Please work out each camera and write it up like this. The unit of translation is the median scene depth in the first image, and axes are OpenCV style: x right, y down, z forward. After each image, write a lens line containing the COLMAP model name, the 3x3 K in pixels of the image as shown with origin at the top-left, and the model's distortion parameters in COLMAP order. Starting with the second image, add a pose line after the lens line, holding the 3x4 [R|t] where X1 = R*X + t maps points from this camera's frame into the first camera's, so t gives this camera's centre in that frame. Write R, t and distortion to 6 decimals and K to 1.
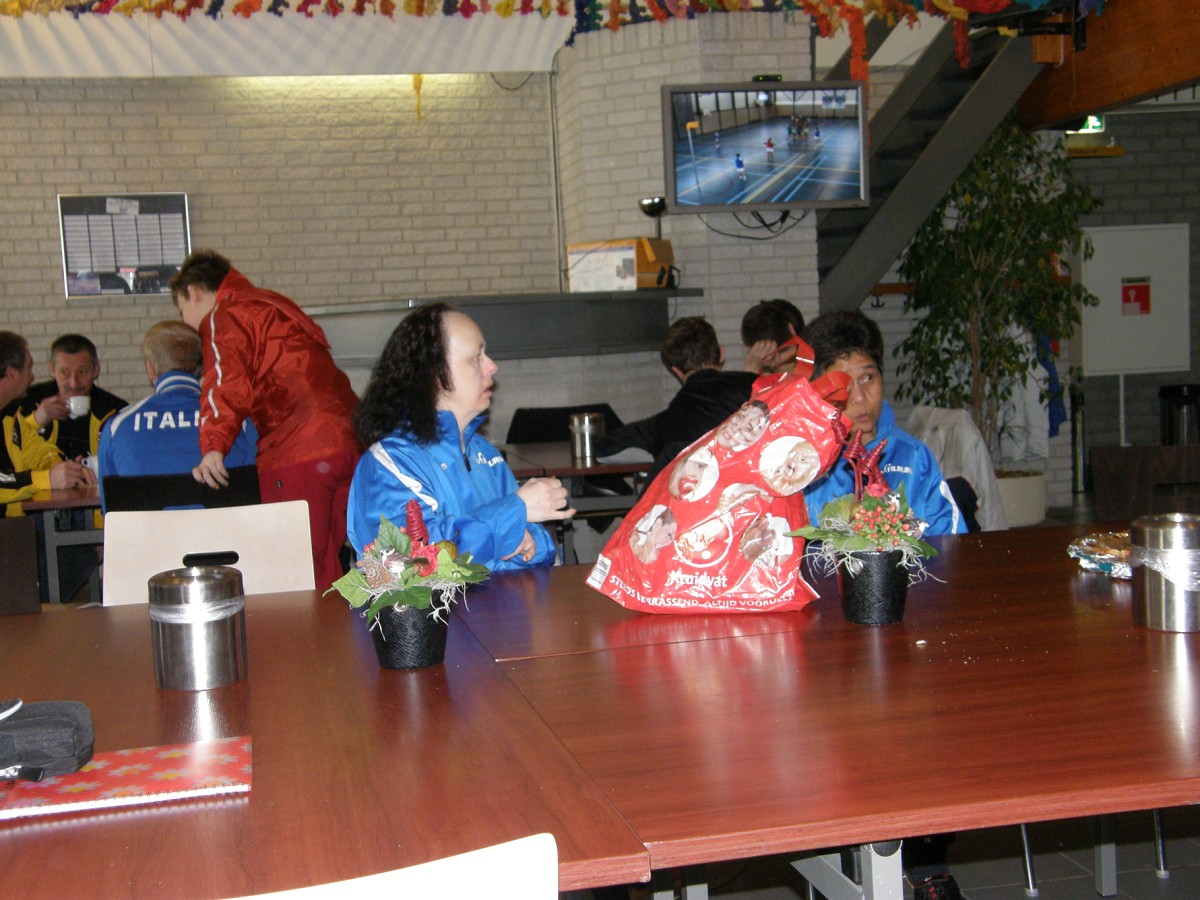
lens RADIAL K [[1566.5, 0, 596.2], [0, 1566.5, 431.8], [0, 0, 1]] dist [0.100288, 0.123863]
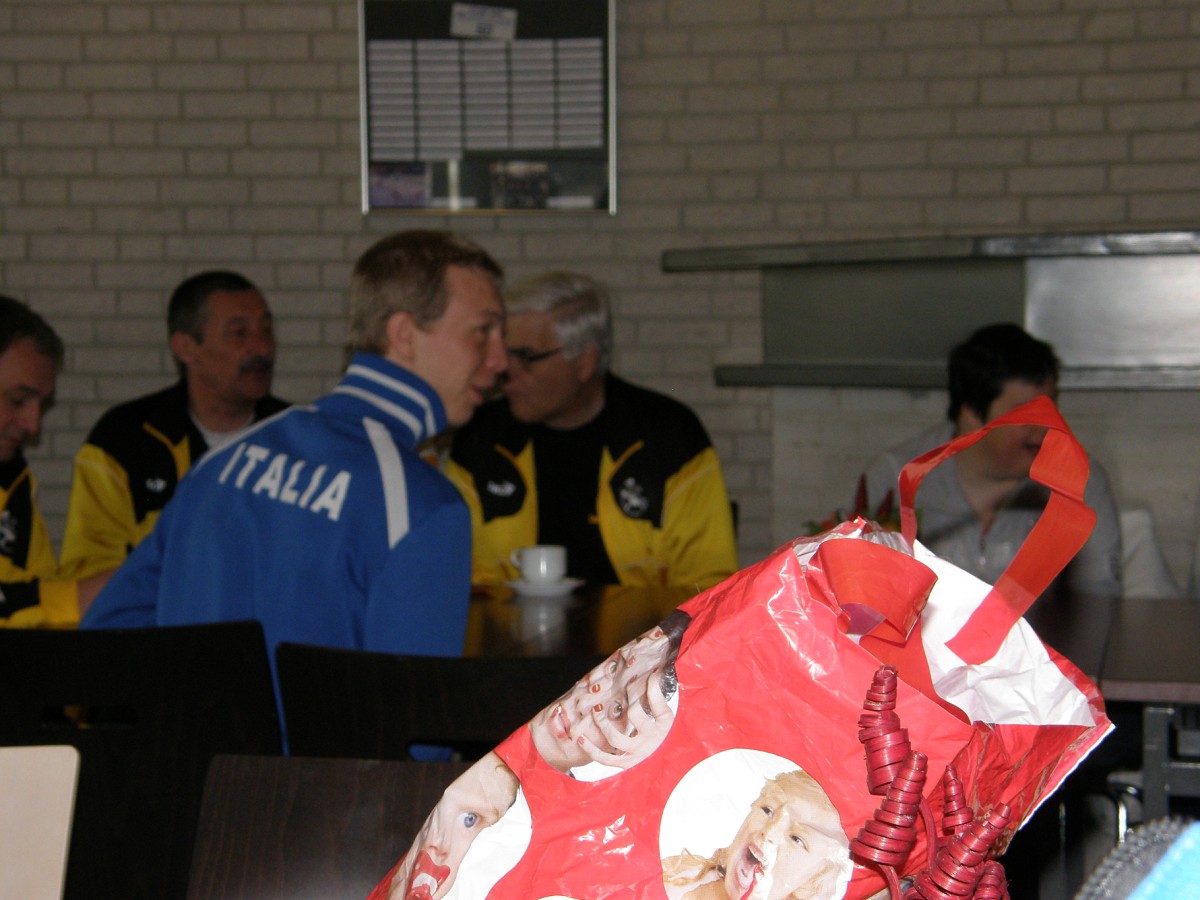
lens RADIAL K [[3136.6, 0, 600.0], [0, 3136.6, 450.0], [0, 0, 1]] dist [0.587694, 0.317093]
pose [[0.925965, 0.060668, -0.372705, 0.094219], [-0.066654, 0.997771, -0.003185, -0.014456], [0.371681, 0.027792, 0.927944, 0.141191]]
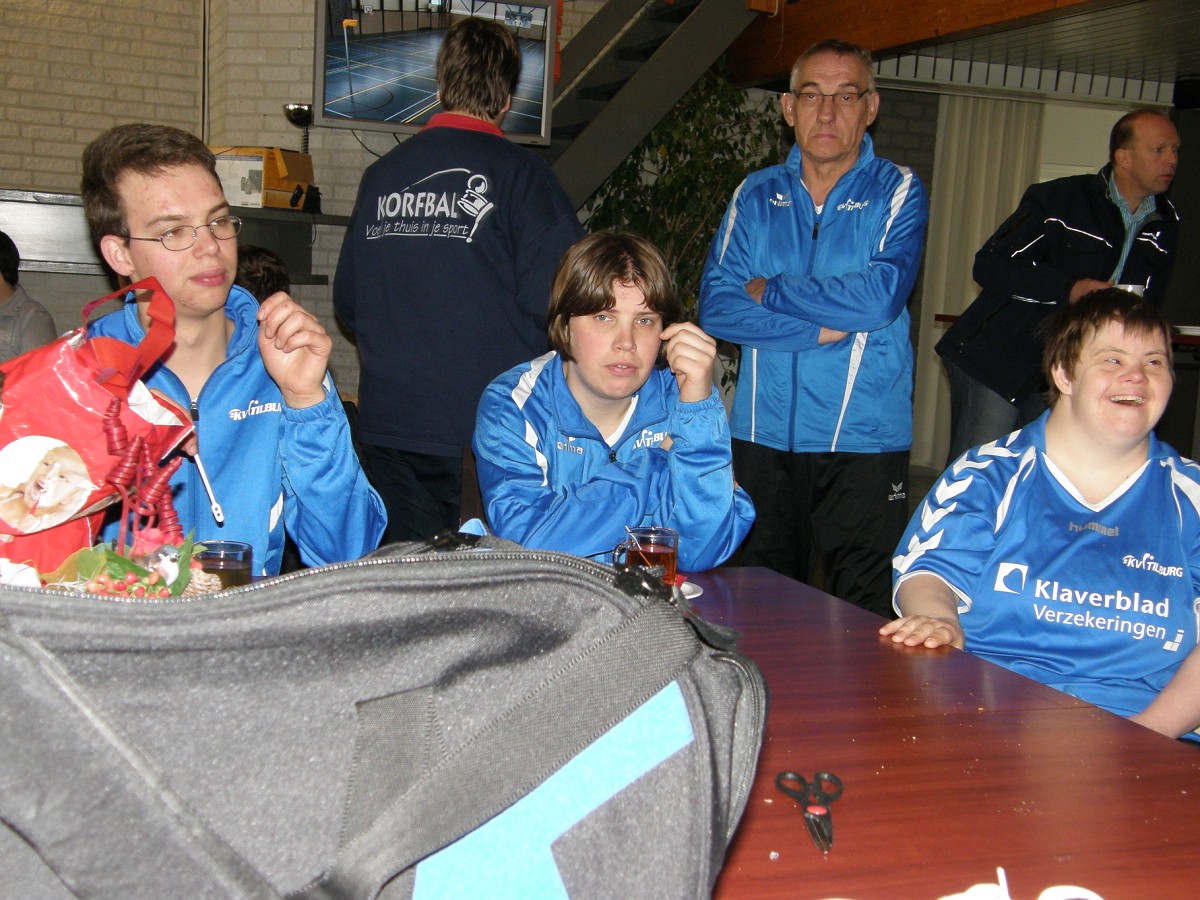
lens RADIAL K [[1566.5, 0, 596.2], [0, 1566.5, 431.8], [0, 0, 1]] dist [0.100288, 0.123863]
pose [[0.984238, 0.087654, 0.153598, 0.073104], [-0.093103, 0.995245, 0.028637, -0.010820], [-0.150358, -0.042486, 0.987718, 0.115130]]
